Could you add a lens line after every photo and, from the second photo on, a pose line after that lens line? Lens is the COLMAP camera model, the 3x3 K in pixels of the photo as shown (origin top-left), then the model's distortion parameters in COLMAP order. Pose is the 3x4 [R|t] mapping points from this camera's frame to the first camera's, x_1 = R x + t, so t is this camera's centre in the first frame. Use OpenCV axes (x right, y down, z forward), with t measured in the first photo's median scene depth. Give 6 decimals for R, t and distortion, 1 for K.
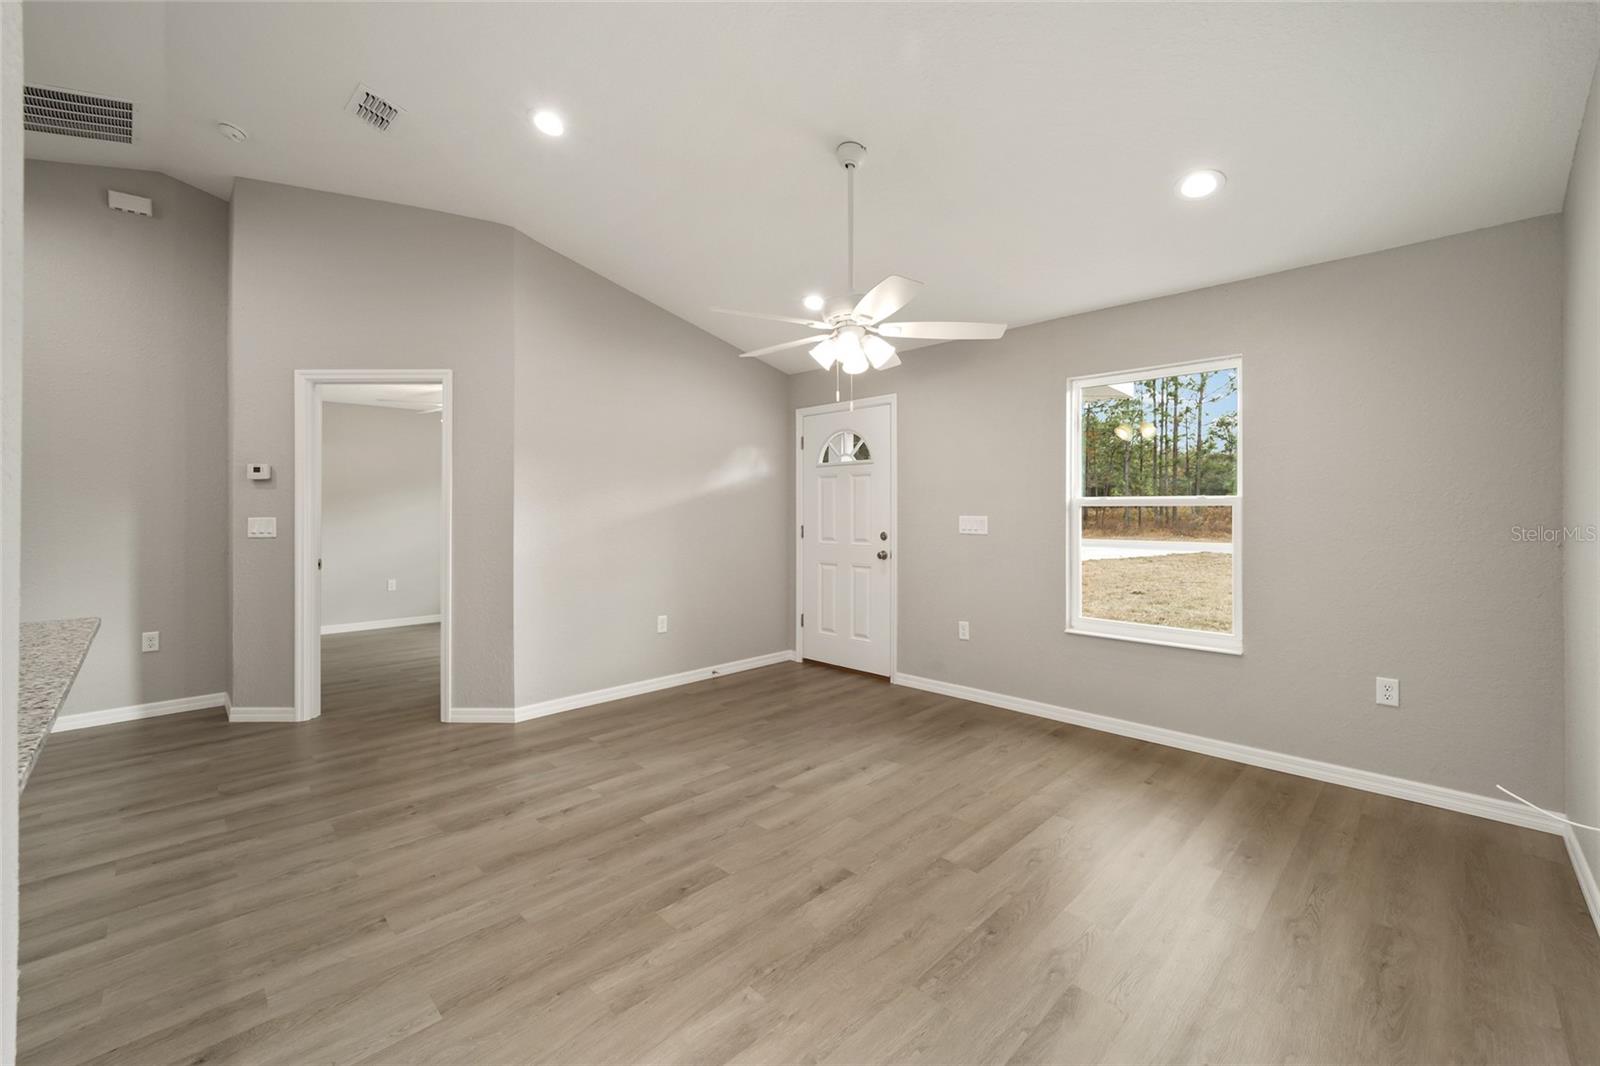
lens RADIAL K [[646.3, 0, 804.4], [0, 646.3, 519.1], [0, 0, 1]] dist [-0.007219, 0.001614]
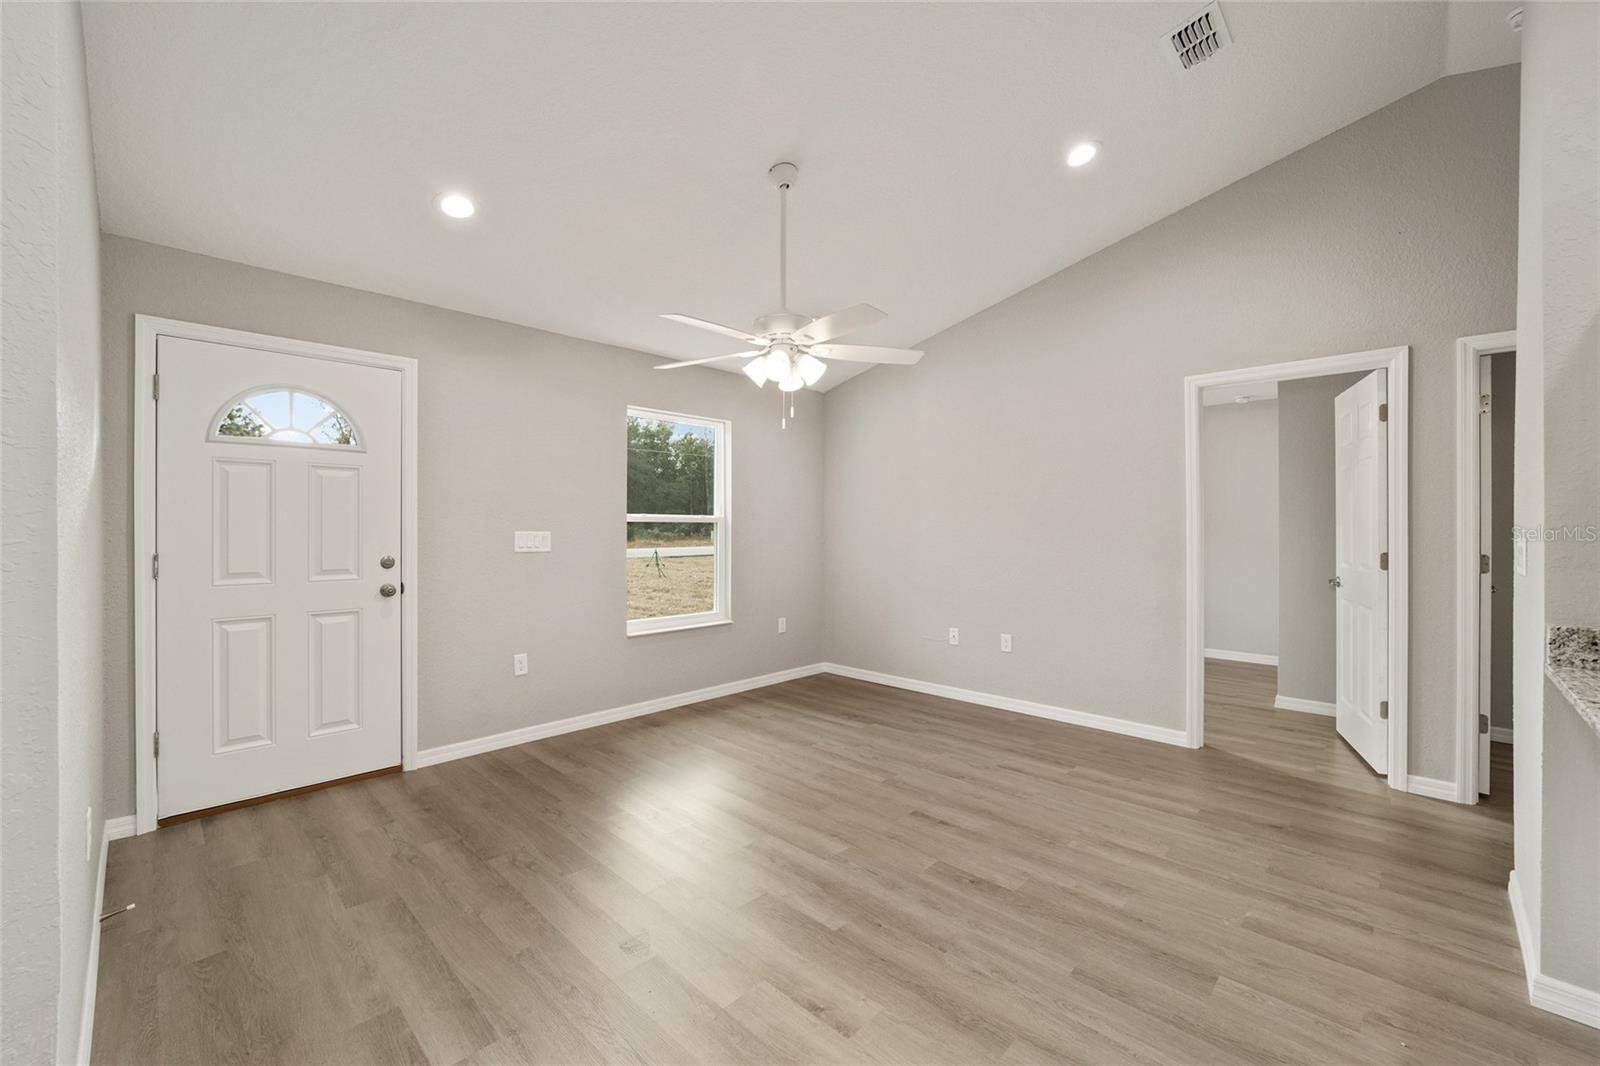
lens RADIAL K [[646.3, 0, 794.9], [0, 646.3, 527.8], [0, 0, 1]] dist [-0.007219, 0.001614]
pose [[-0.000442, -0.000539, 1.000000, -0.960279], [0.009938, 0.999950, 0.000543, -0.010562], [-0.999951, 0.009938, -0.000436, 0.987561]]
